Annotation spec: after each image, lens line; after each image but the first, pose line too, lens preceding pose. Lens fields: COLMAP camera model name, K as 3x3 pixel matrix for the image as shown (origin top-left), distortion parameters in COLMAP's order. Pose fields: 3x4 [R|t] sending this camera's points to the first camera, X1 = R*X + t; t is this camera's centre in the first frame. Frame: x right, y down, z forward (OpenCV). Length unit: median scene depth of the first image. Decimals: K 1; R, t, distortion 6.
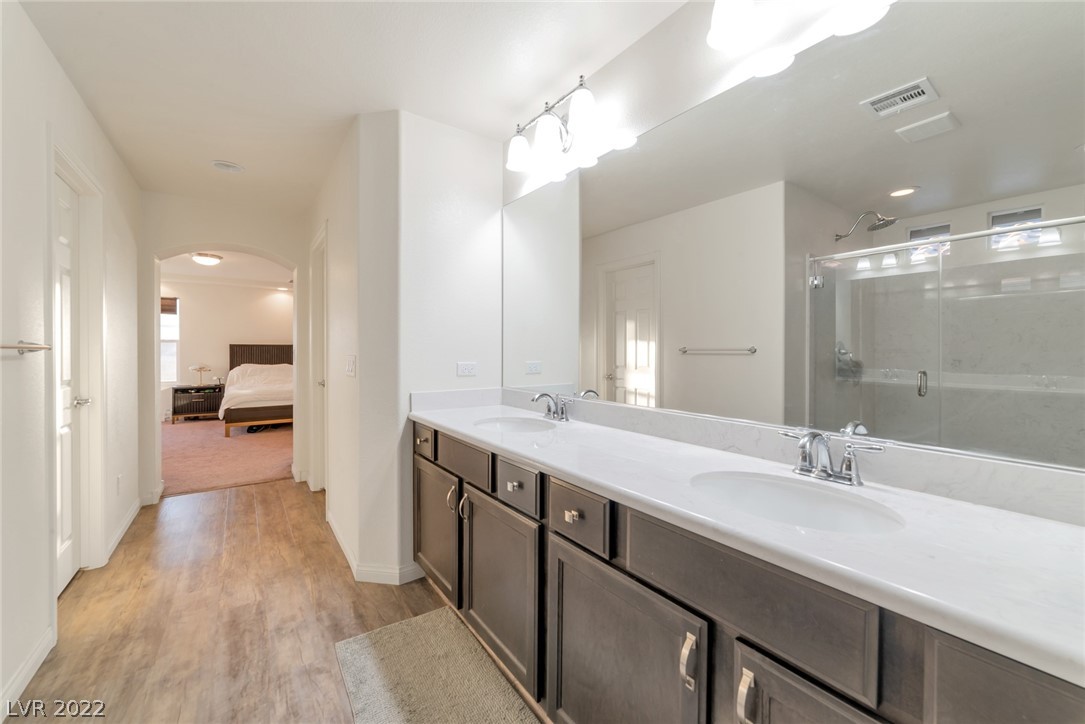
lens RADIAL K [[426.8, 0, 541.2], [0, 426.8, 354.3], [0, 0, 1]] dist [-0.001294, 0.003666]
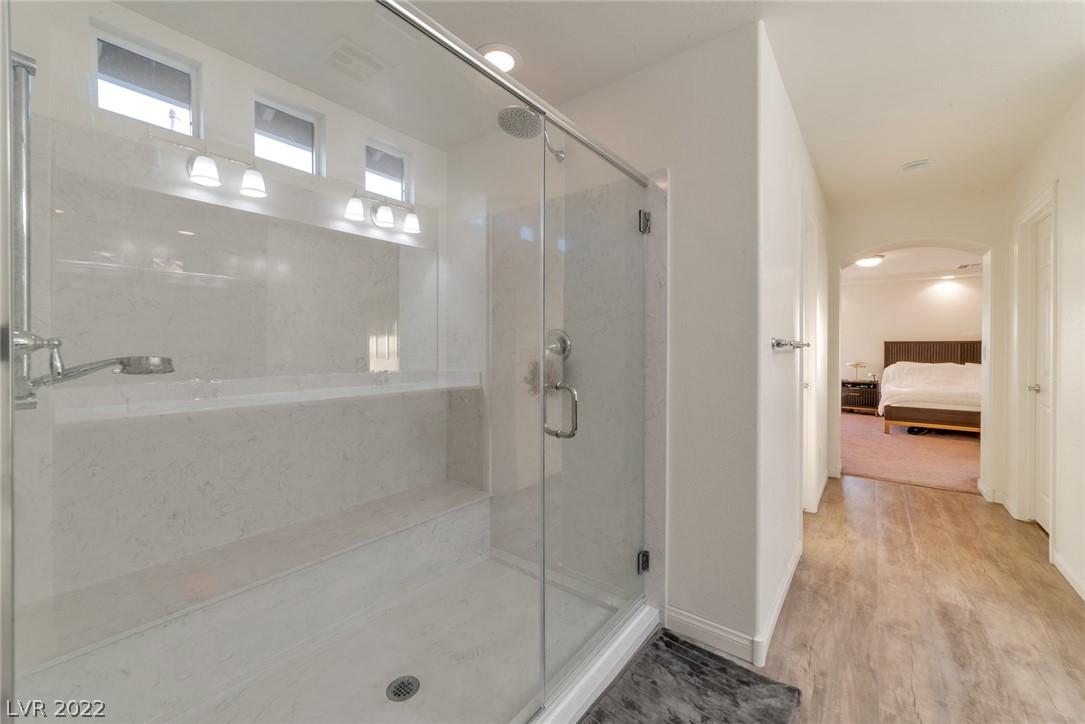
lens RADIAL K [[426.8, 0, 541.2], [0, 426.8, 354.3], [0, 0, 1]] dist [-0.001294, 0.003666]
pose [[0.289758, 0.012348, -0.957020, -0.018246], [-0.006403, 0.999919, 0.010963, 0.001370], [0.957078, 0.002952, 0.289814, -0.139038]]
